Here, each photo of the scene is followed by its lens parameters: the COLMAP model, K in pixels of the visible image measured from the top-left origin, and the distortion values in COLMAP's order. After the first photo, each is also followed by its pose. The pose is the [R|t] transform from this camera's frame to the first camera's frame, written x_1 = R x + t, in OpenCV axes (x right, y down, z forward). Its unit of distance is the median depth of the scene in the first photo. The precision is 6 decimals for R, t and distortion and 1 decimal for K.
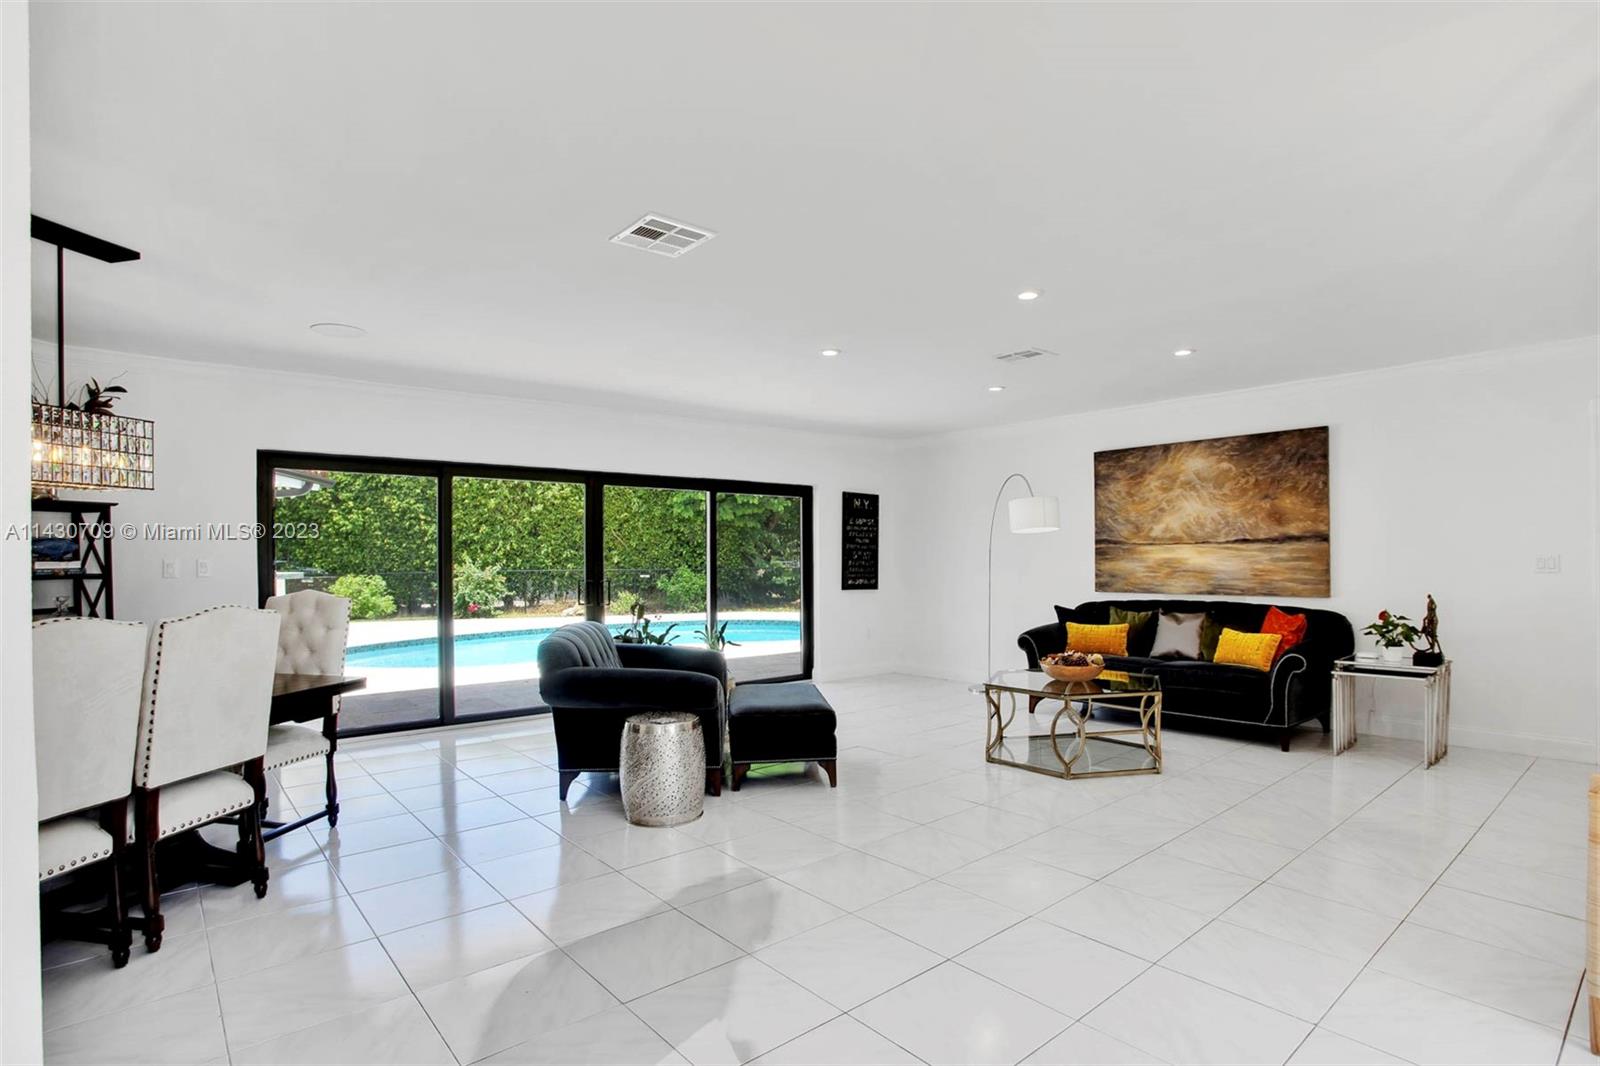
lens RADIAL K [[800.0, 0, 794.0], [0, 800.0, 560.5], [0, 0, 1]] dist [-0.068376, 0.035823]
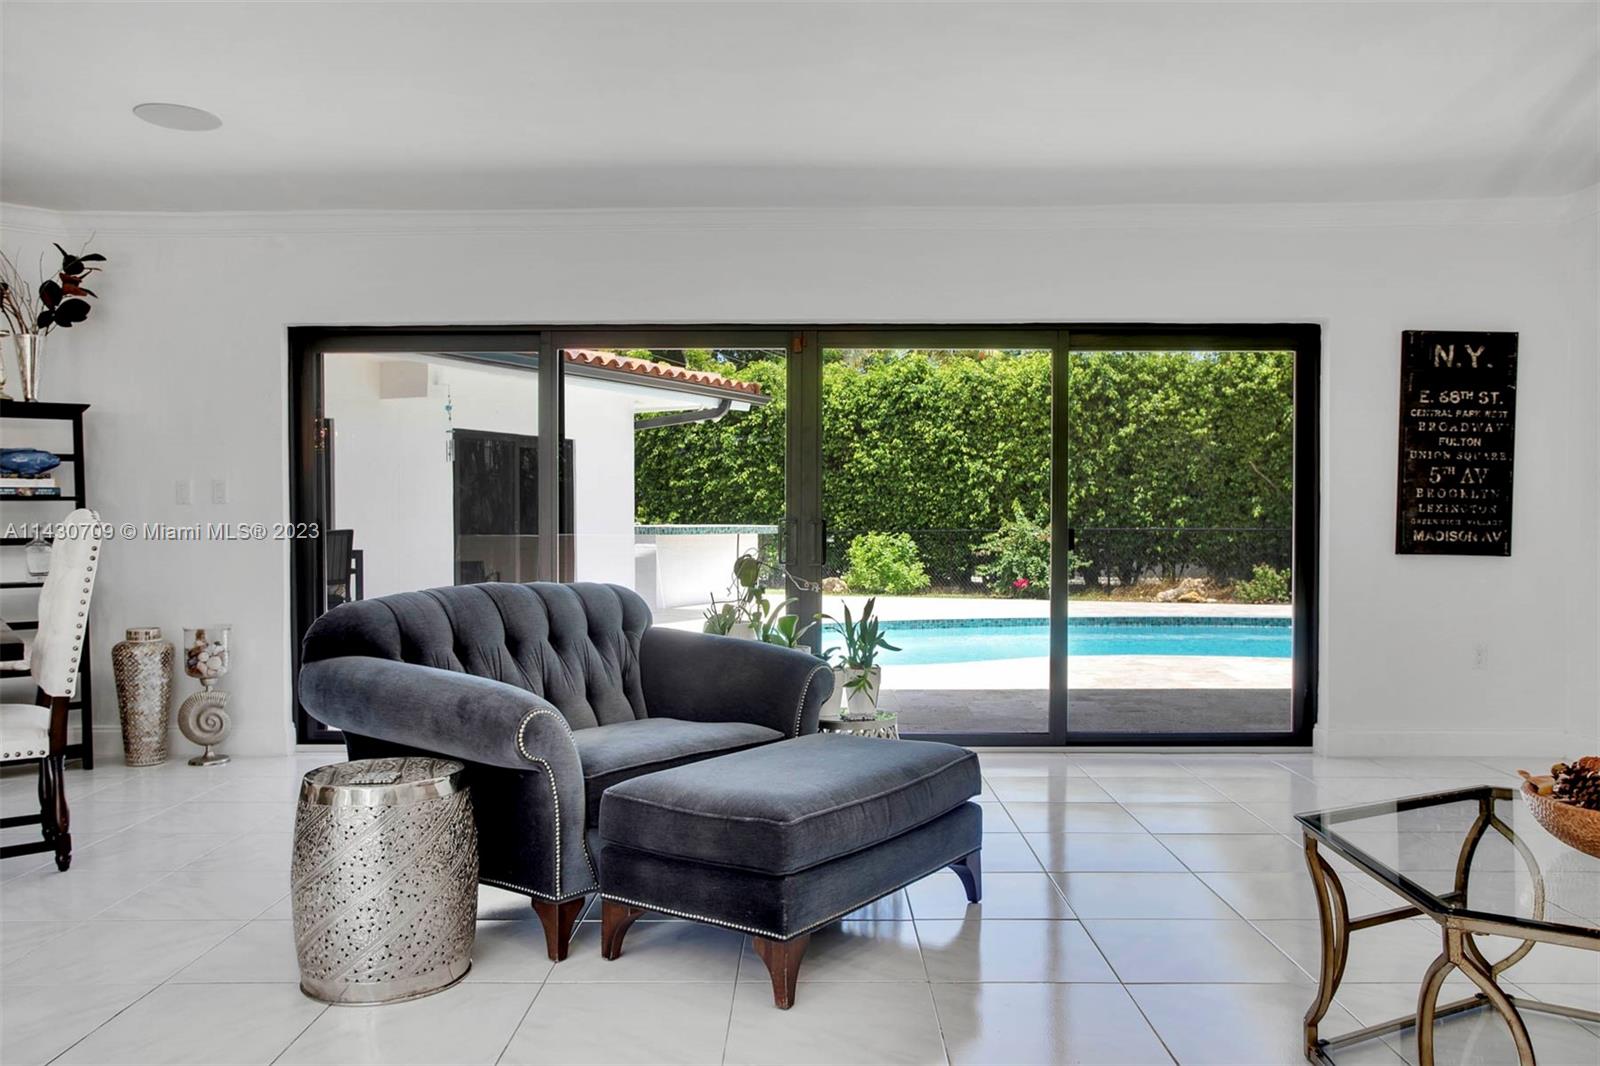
lens RADIAL K [[1191.3, 0, 800.0], [0, 1191.3, 533.0], [0, 0, 1]] dist [-0.001488, 0.001192]
pose [[0.766537, 0.010985, -0.642106, 0.090216], [-0.005650, 0.999930, 0.010362, 0.007956], [0.642175, -0.004315, 0.766546, 0.111440]]
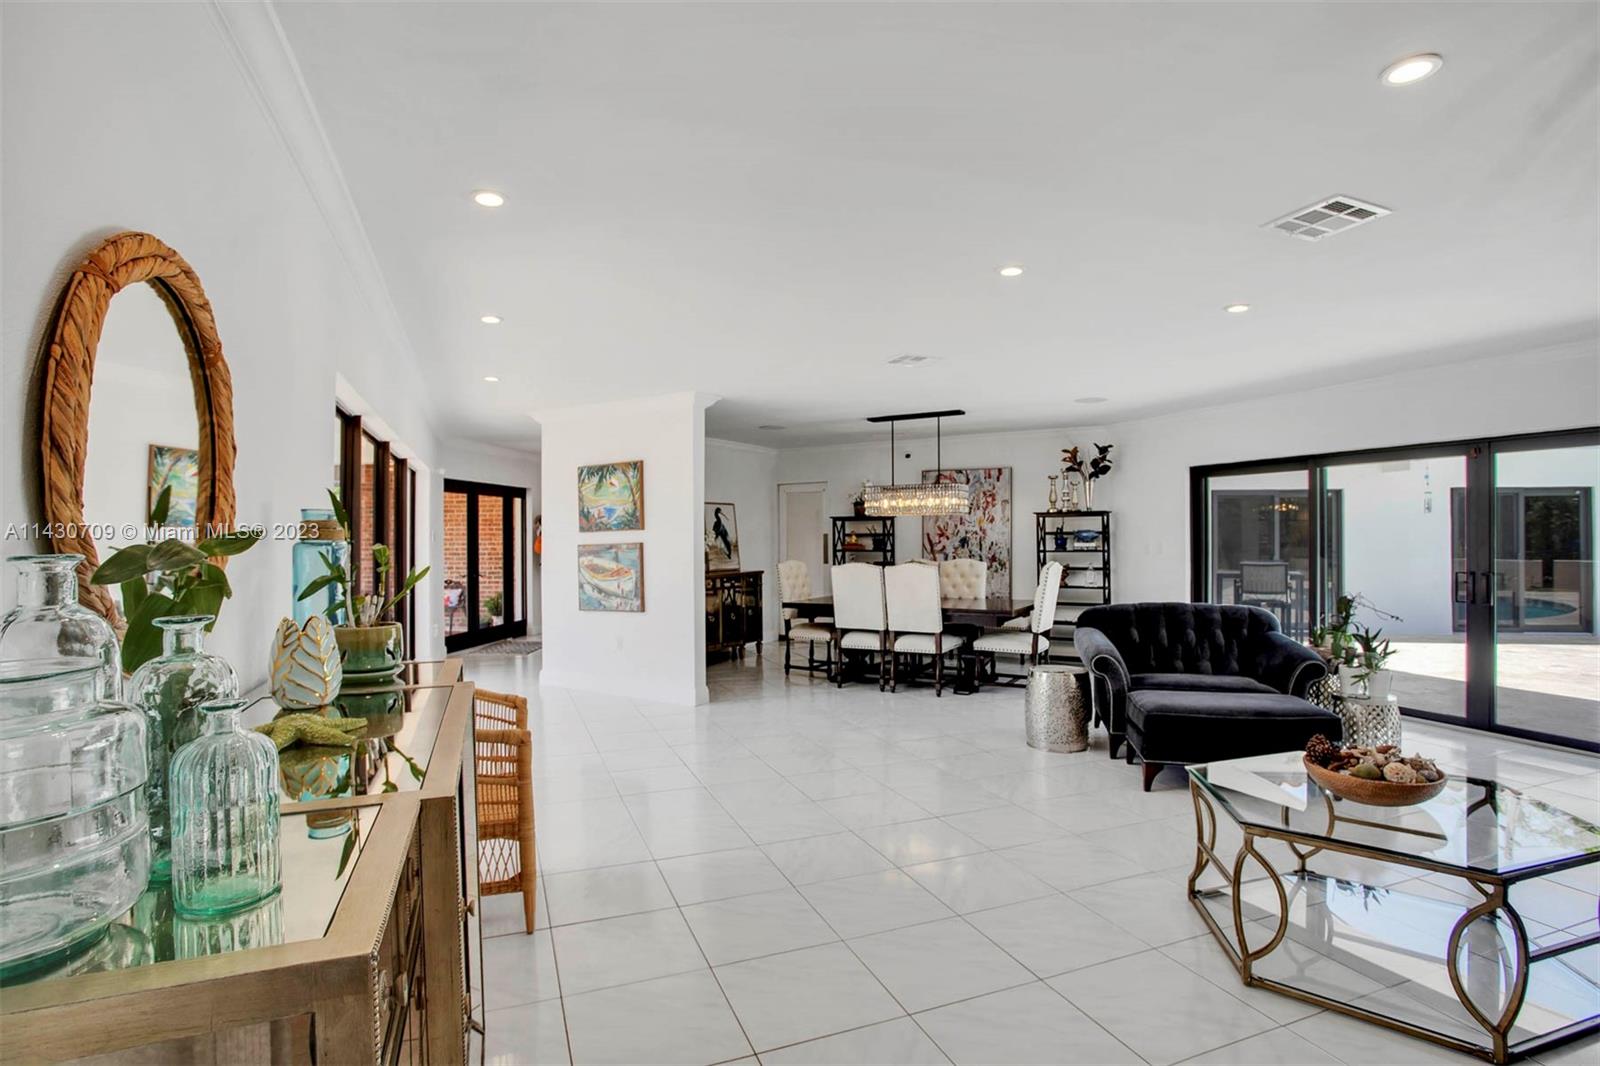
lens RADIAL K [[806.4, 0, 802.4], [0, 806.4, 530.0], [0, 0, 1]] dist [-0.061500, 0.034539]
pose [[-0.312736, -0.000341, -0.949840, 0.225095], [-0.001158, 0.999999, 0.000022, -0.005792], [0.949840, 0.001106, -0.312736, 0.187194]]
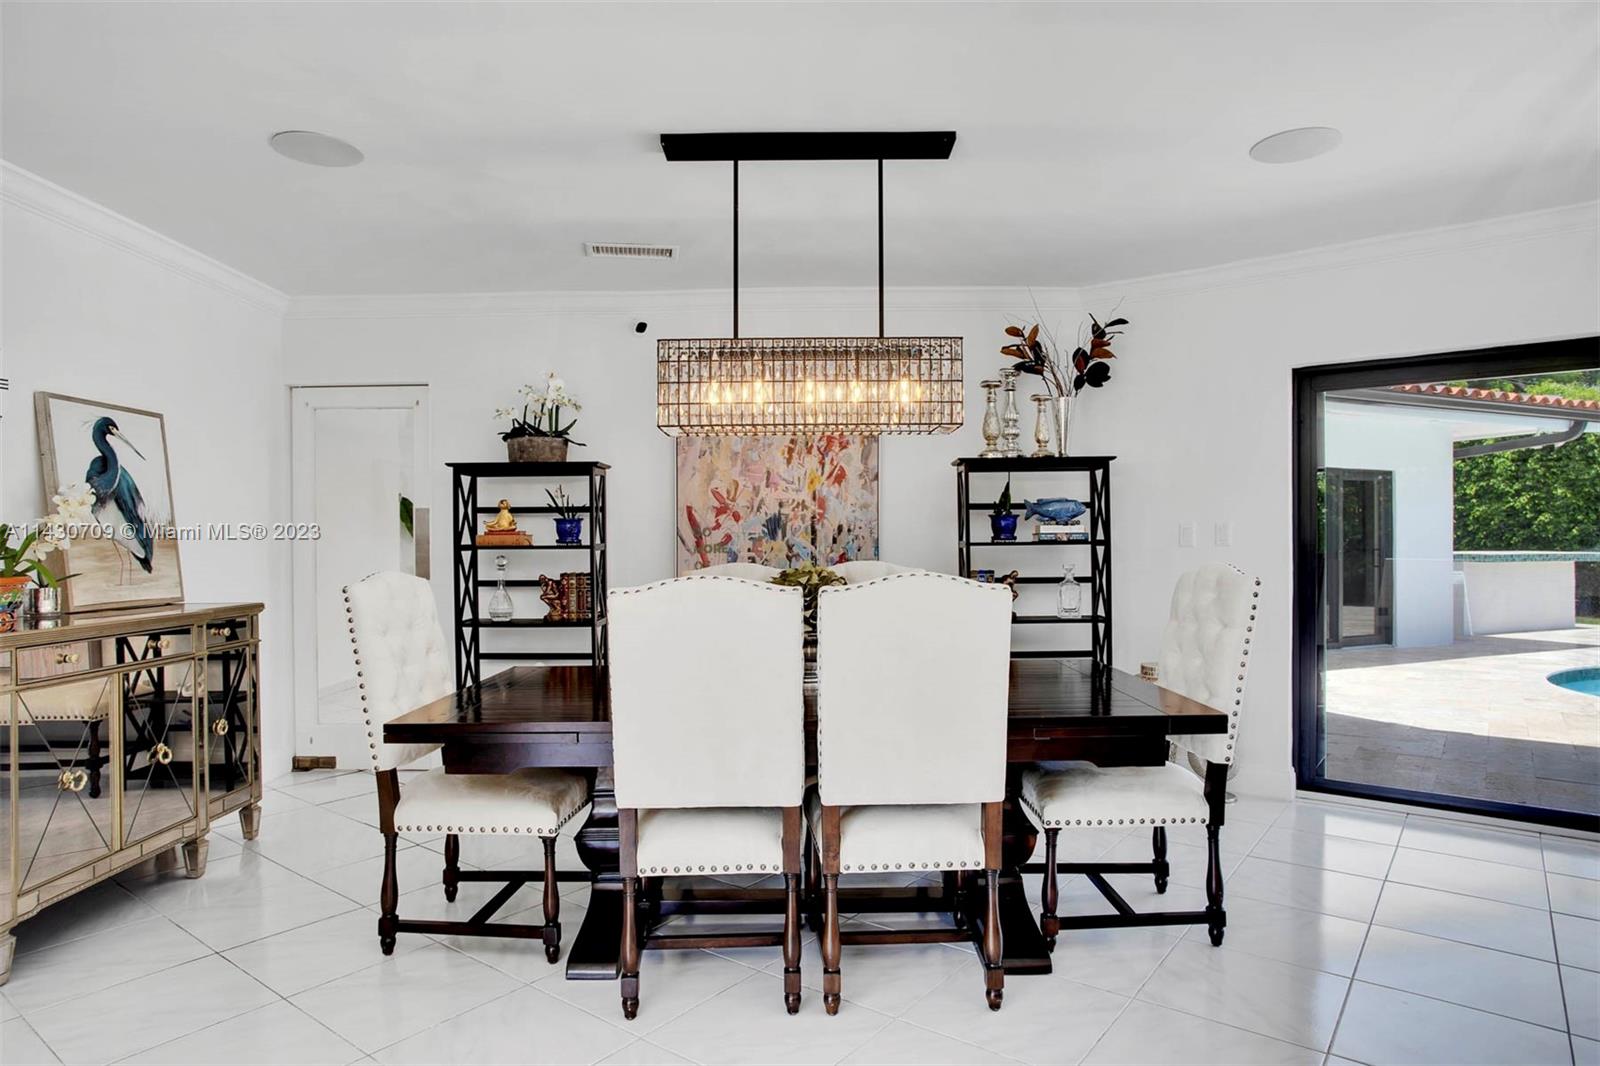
lens RADIAL K [[932.6, 0, 805.4], [0, 932.6, 548.1], [0, 0, 1]] dist [-0.034483, 0.001700]
pose [[0.221505, 0.013060, -0.975072, 0.008535], [-0.004890, 0.999913, 0.012282, 0.003209], [0.975147, 0.002047, 0.221550, 0.091480]]
